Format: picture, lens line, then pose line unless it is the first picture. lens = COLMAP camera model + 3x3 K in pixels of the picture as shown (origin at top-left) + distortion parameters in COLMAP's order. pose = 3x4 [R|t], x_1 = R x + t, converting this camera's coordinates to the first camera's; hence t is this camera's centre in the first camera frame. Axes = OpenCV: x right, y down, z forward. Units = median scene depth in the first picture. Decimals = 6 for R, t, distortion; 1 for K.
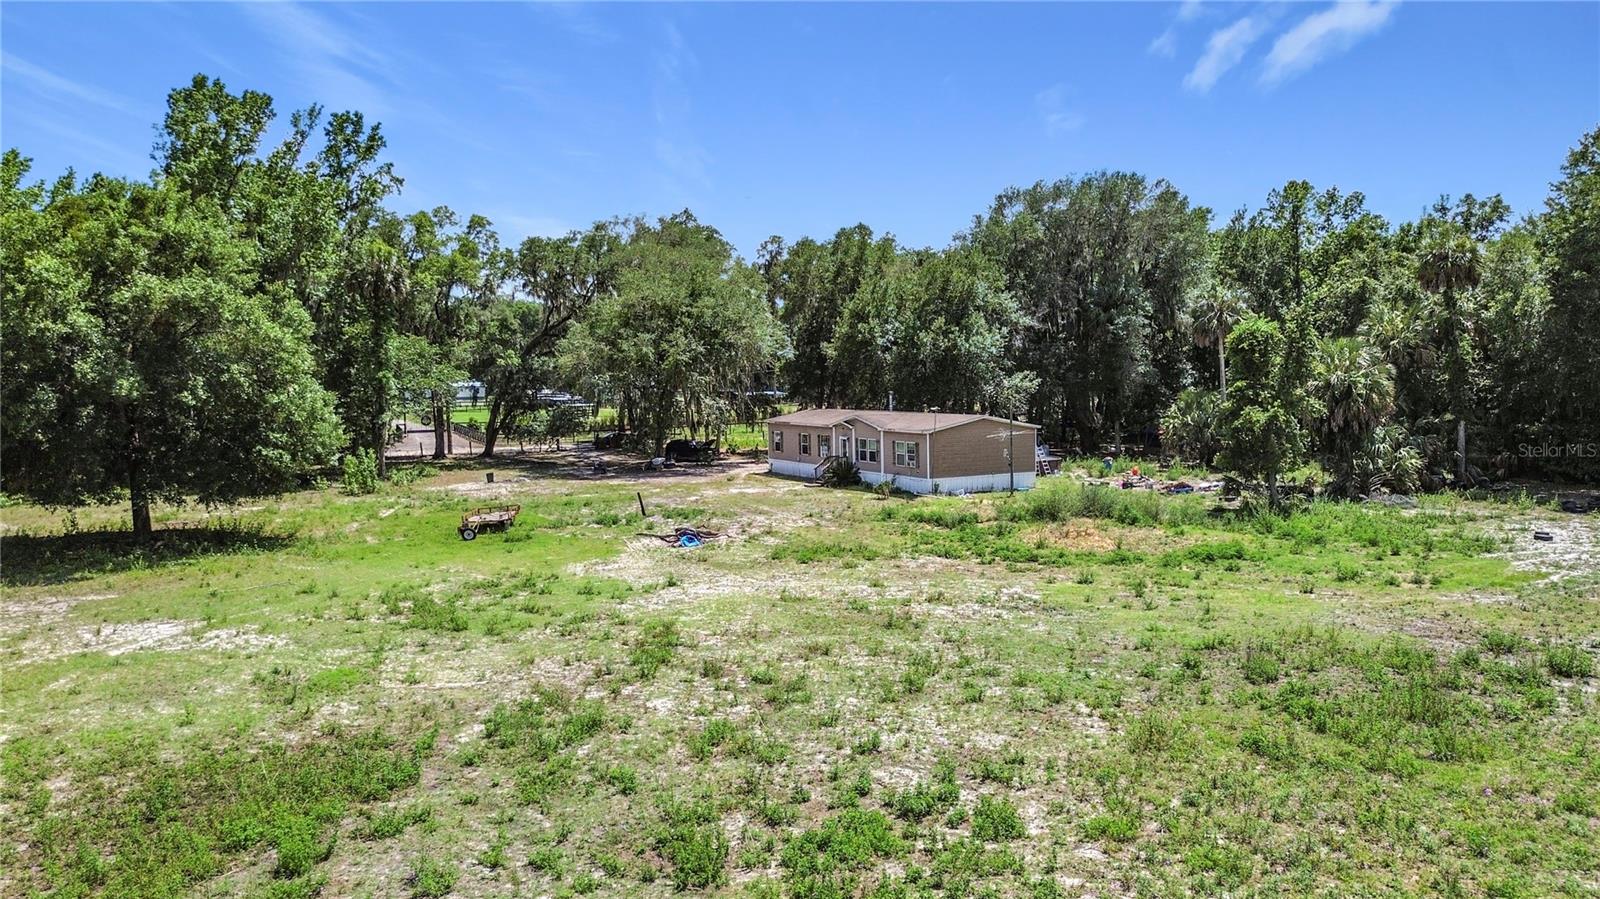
lens RADIAL K [[1135.3, 0, 800.0], [0, 1135.3, 449.5], [0, 0, 1]] dist [0.072058, -0.061755]
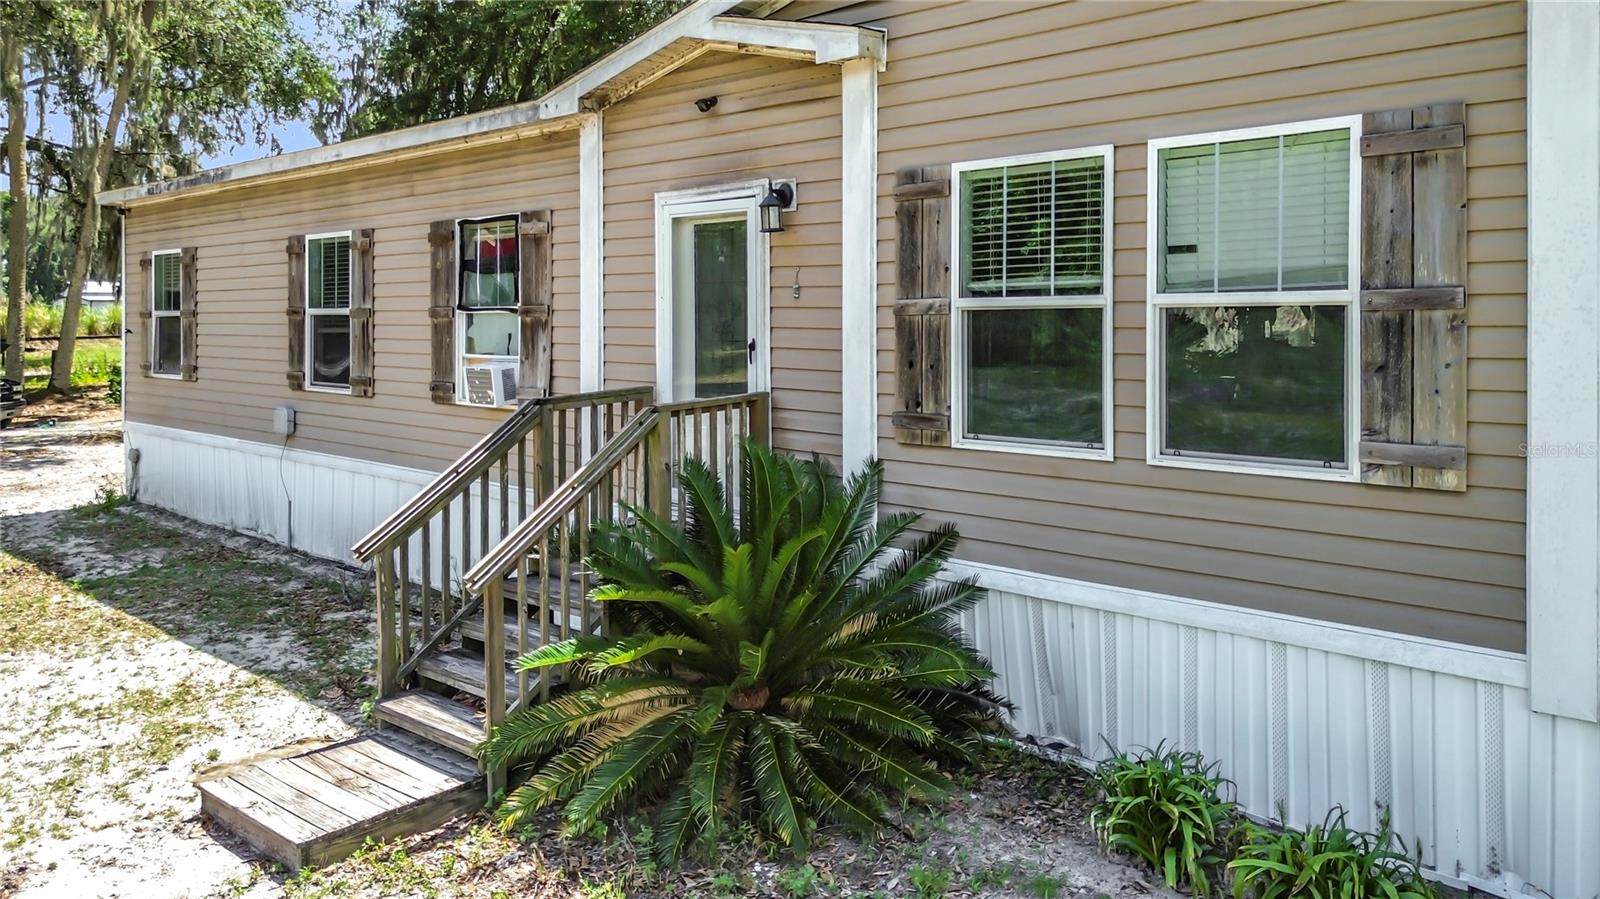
lens RADIAL K [[1091.9, 0, 839.5], [0, 1091.9, 334.8], [0, 0, 1]] dist [0.048844, -0.000507]
pose [[0.938308, 0.016594, 0.345404, 0.015169], [0.005258, 0.998048, -0.062234, 0.006265], [-0.345762, 0.060211, 0.936388, 0.828023]]
